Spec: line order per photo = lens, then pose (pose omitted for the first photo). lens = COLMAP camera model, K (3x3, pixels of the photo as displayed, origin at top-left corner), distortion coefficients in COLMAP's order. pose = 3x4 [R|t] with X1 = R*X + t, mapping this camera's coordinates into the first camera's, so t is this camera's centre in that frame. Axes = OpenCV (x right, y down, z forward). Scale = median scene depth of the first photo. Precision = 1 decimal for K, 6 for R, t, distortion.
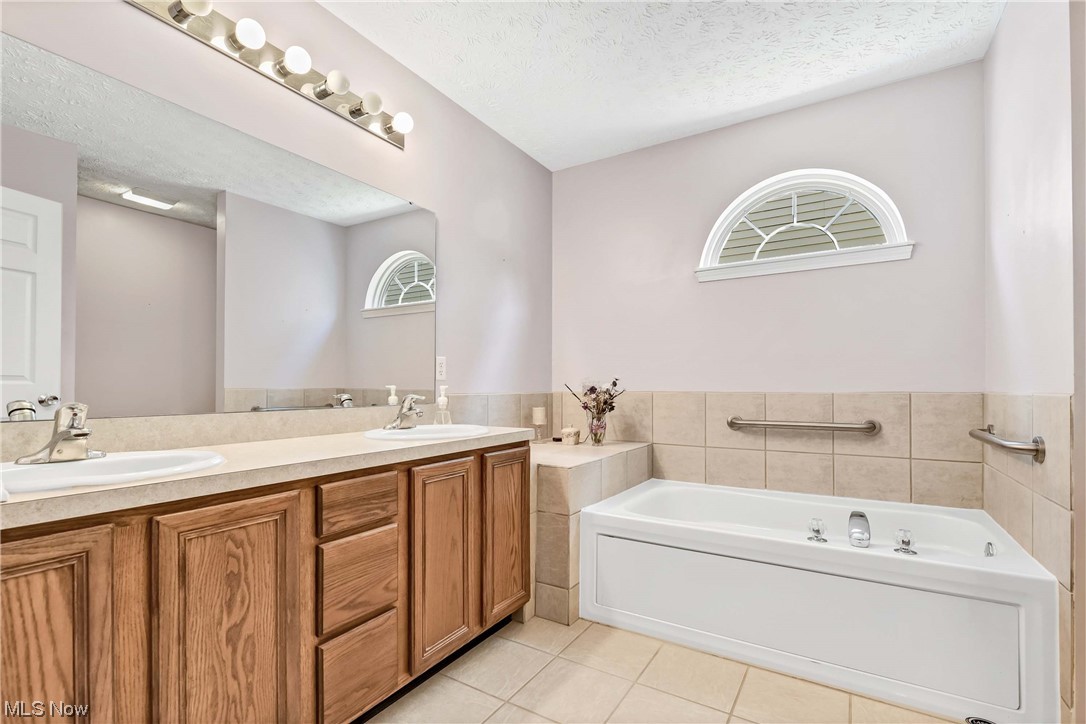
lens RADIAL K [[494.3, 0, 551.8], [0, 494.3, 370.0], [0, 0, 1]] dist [-0.000213, -0.000863]
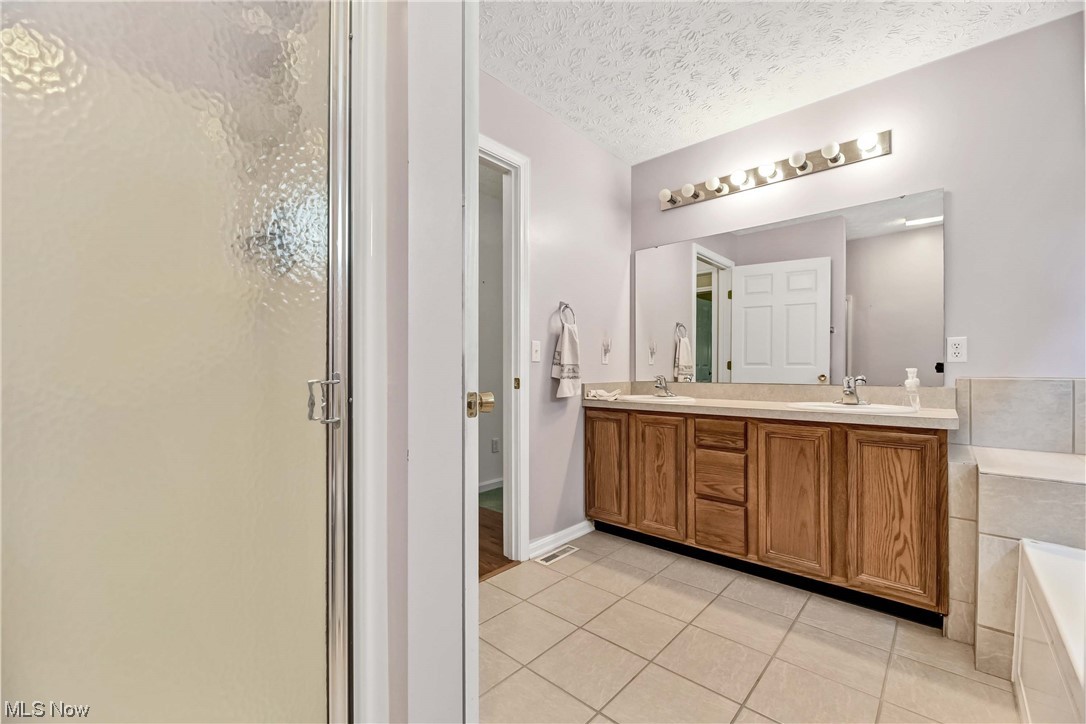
lens RADIAL K [[446.7, 0, 547.4], [0, 446.7, 368.9], [0, 0, 1]] dist [0.000143, -0.006519]
pose [[-0.195285, -0.001623, -0.980745, 1.163868], [0.030307, 0.999511, -0.007689, 0.024738], [0.980278, -0.031225, -0.195140, 0.636591]]
